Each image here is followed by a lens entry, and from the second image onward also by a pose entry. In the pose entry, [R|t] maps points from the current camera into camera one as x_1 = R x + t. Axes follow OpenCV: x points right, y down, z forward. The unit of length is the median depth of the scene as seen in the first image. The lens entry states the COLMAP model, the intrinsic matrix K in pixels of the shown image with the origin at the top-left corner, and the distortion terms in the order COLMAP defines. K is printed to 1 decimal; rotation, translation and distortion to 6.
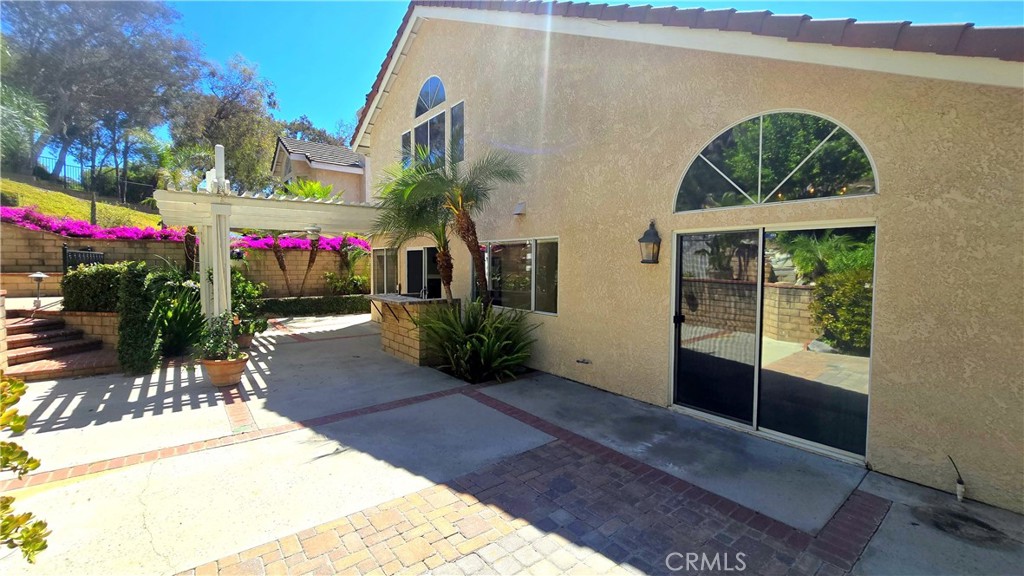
lens RADIAL K [[420.7, 0, 517.7], [0, 420.7, 279.1], [0, 0, 1]] dist [-0.007726, 0.001414]
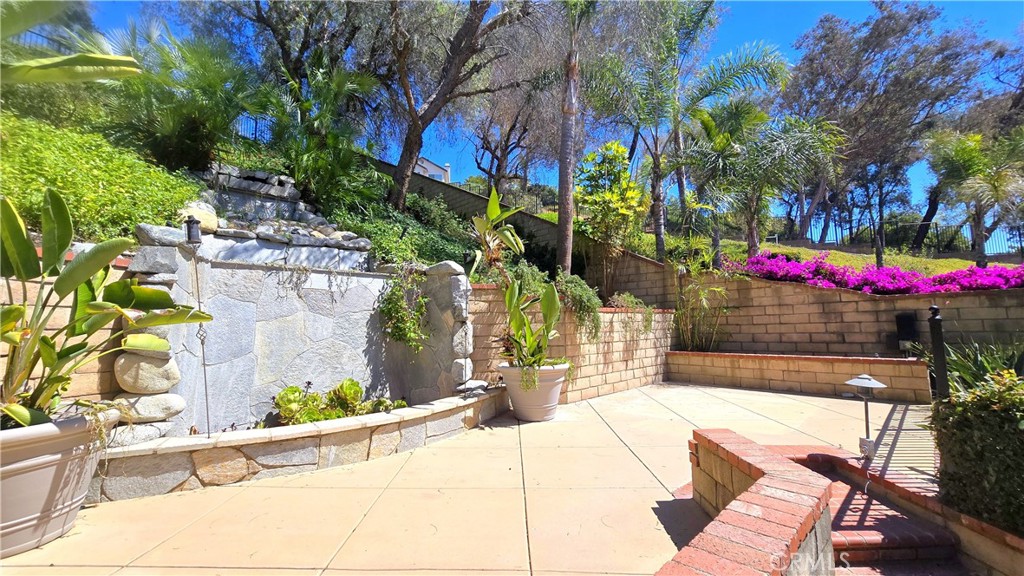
lens RADIAL K [[420.7, 0, 512.6], [0, 420.7, 289.6], [0, 0, 1]] dist [-0.007726, 0.001414]
pose [[0.103321, -0.096967, -0.989910, -0.915092], [-0.015352, 0.994963, -0.099065, -0.070809], [0.994530, 0.025432, 0.101312, 0.720504]]
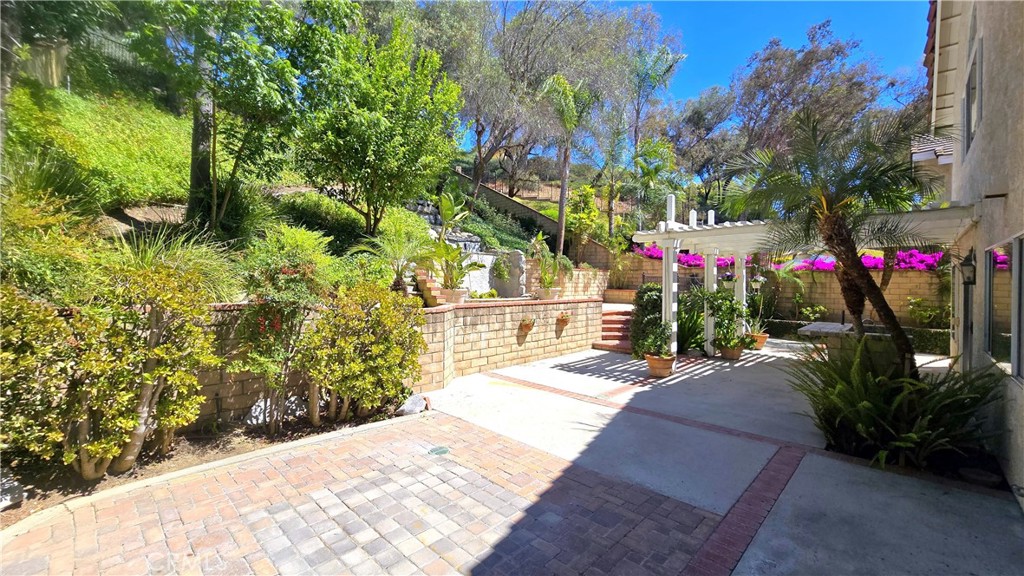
lens RADIAL K [[420.7, 0, 508.6], [0, 420.7, 284.2], [0, 0, 1]] dist [-0.007726, 0.001414]
pose [[0.119128, 0.001266, -0.992878, 0.549234], [-0.044876, 0.998984, -0.004110, -0.010082], [0.991864, 0.045046, 0.119064, 0.352172]]
